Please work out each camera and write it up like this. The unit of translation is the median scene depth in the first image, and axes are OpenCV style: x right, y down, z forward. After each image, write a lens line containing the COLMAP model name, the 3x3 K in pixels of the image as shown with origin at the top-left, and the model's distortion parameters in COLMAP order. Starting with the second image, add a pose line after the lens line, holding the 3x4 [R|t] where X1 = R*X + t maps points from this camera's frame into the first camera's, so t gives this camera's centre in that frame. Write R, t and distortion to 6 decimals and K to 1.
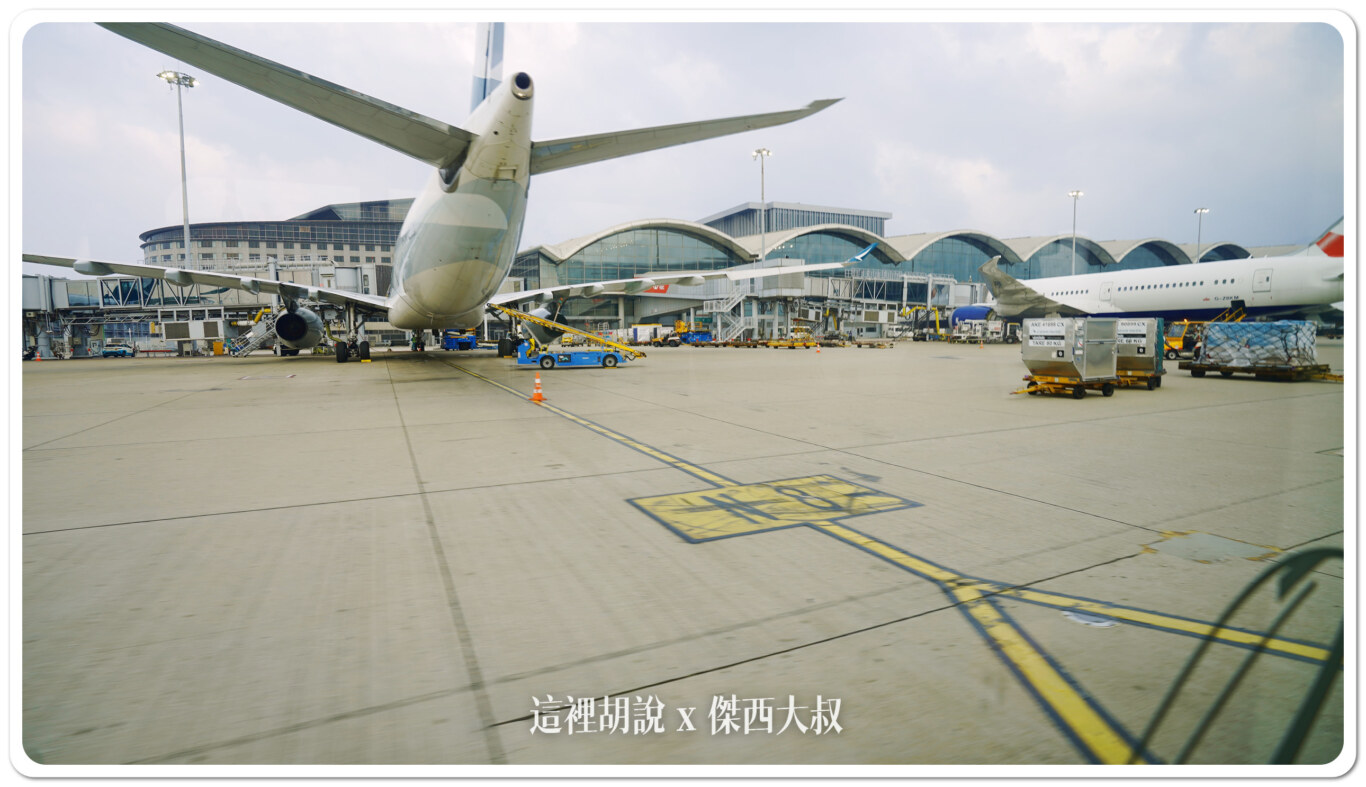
lens RADIAL K [[663.6, 0, 627.4], [0, 663.6, 394.5], [0, 0, 1]] dist [-0.057219, 0.024071]
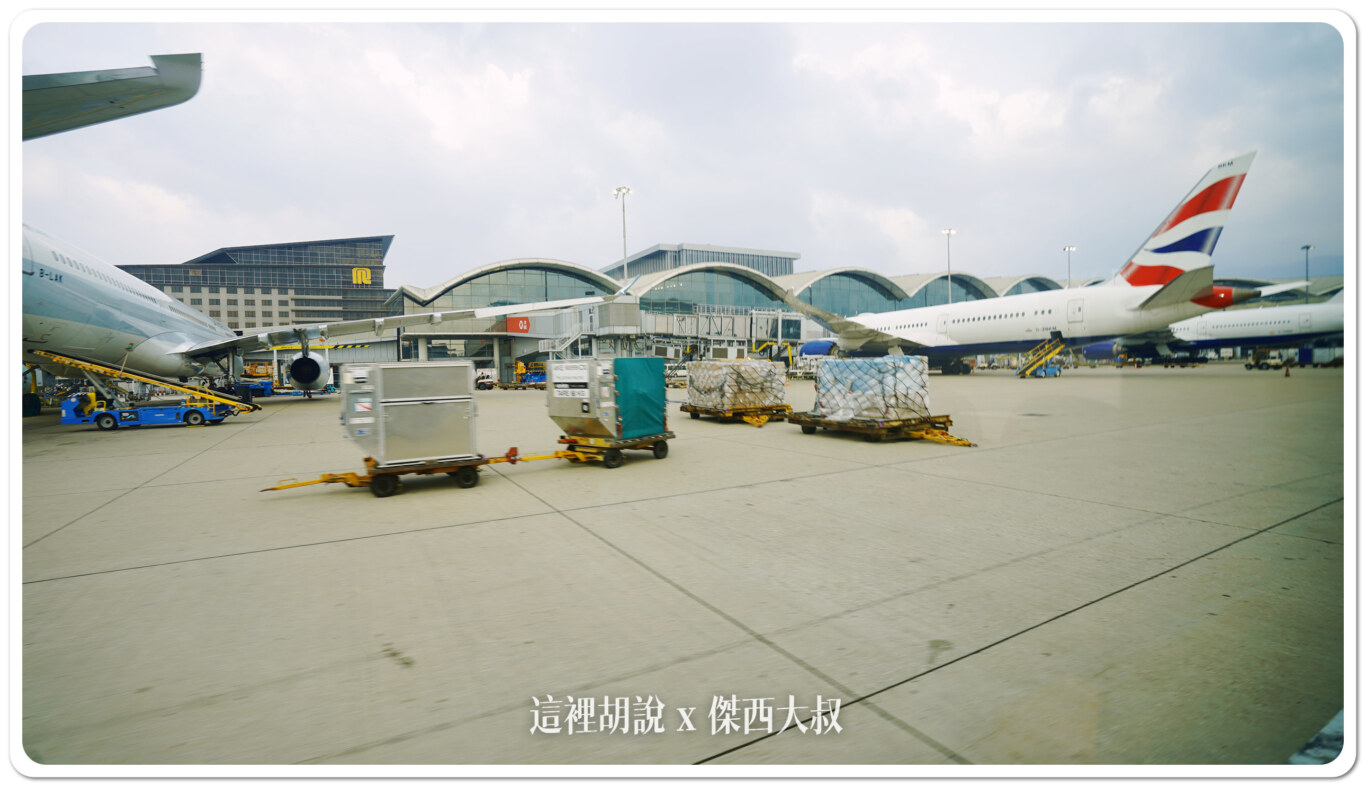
lens RADIAL K [[629.8, 0, 637.9], [0, 629.8, 392.3], [0, 0, 1]] dist [-0.069751, 0.037479]
pose [[0.997491, -0.018411, 0.068364, 0.193438], [0.022305, 0.998146, -0.056636, -0.011319], [-0.067194, 0.058019, 0.996052, 0.088445]]
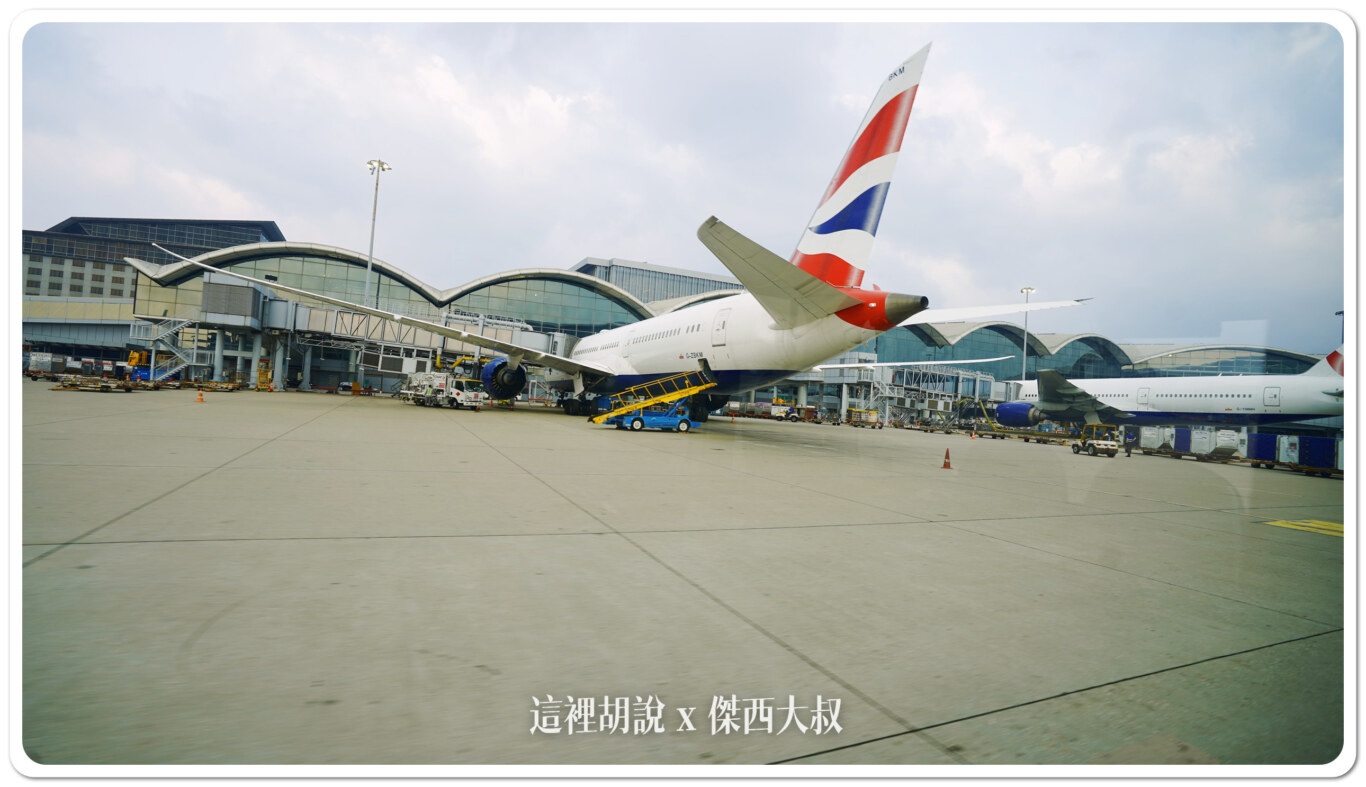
lens RADIAL K [[600.0, 0, 683.0], [0, 600.0, 393.5], [0, 0, 1]] dist [-0.015386, -0.000233]
pose [[0.997138, 0.075238, 0.007395, 0.726612], [-0.074091, 0.991993, -0.102278, -0.042646], [-0.015031, 0.101438, 0.994728, 0.340282]]
